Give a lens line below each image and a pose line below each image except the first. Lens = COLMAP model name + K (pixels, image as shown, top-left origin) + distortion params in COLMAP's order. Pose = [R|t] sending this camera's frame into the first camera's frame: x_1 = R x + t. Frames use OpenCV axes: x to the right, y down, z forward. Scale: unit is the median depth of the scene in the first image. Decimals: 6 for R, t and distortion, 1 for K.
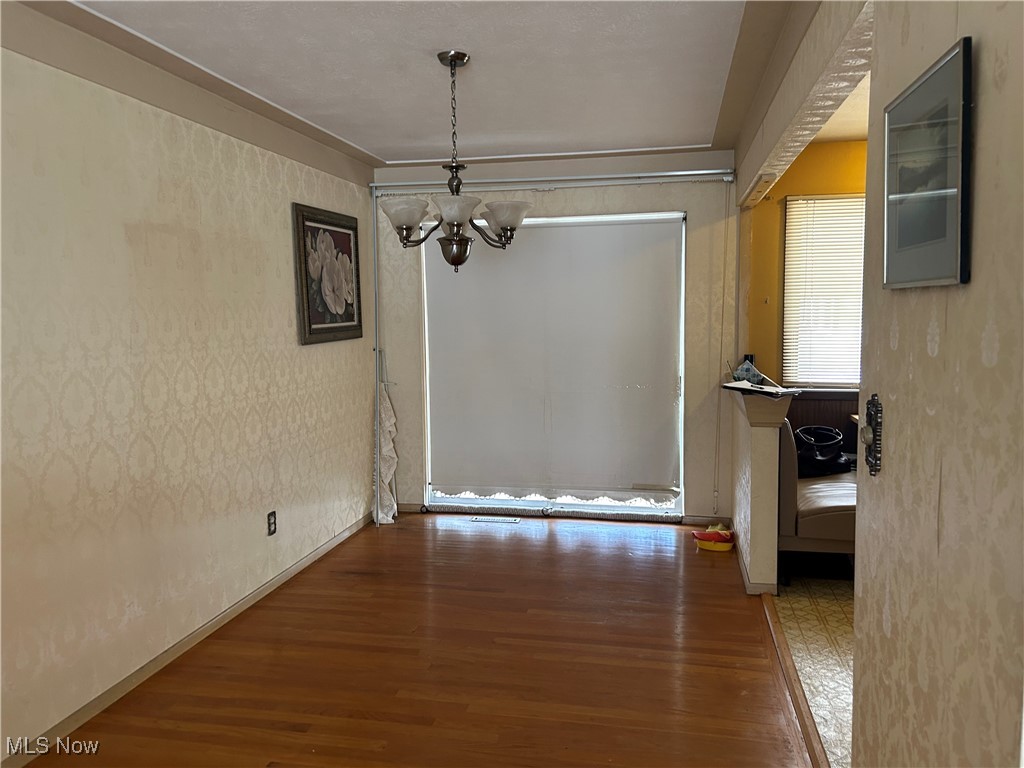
lens RADIAL K [[771.8, 0, 512.0], [0, 771.8, 384.0], [0, 0, 1]] dist [0.058220, -0.059950]
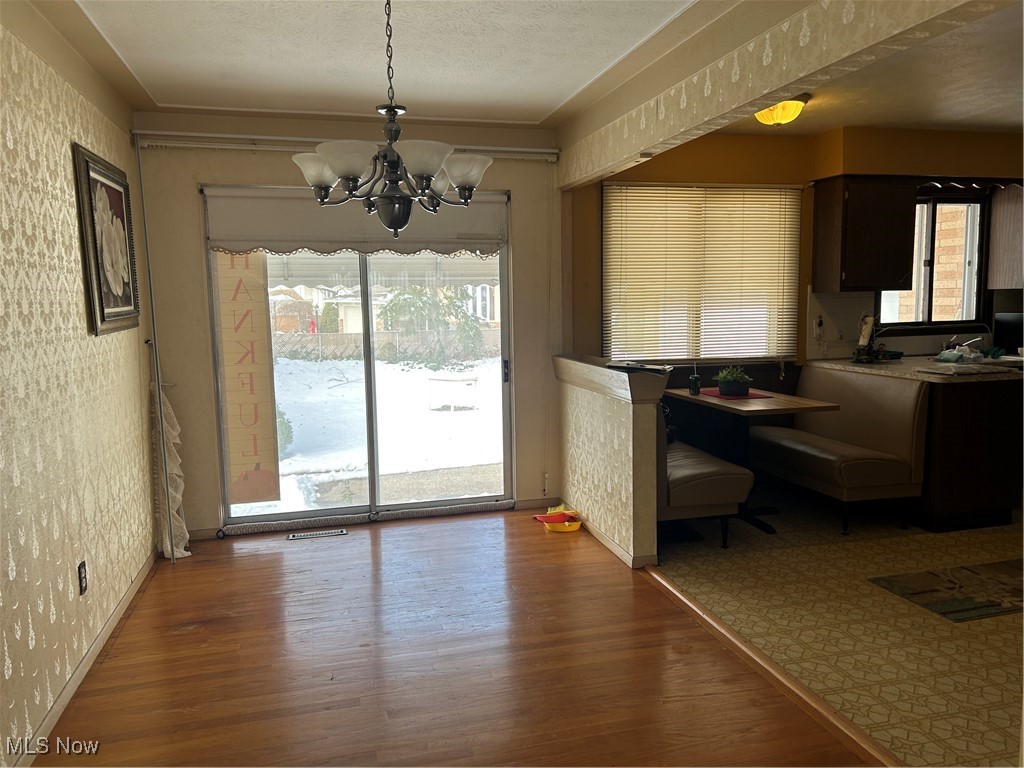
lens RADIAL K [[771.8, 0, 512.0], [0, 771.8, 384.0], [0, 0, 1]] dist [0.058220, -0.059950]
pose [[0.896606, -0.053881, 0.439539, -0.222997], [0.050590, 0.998535, 0.019208, 0.002258], [-0.439930, 0.005014, 0.898018, 0.134254]]
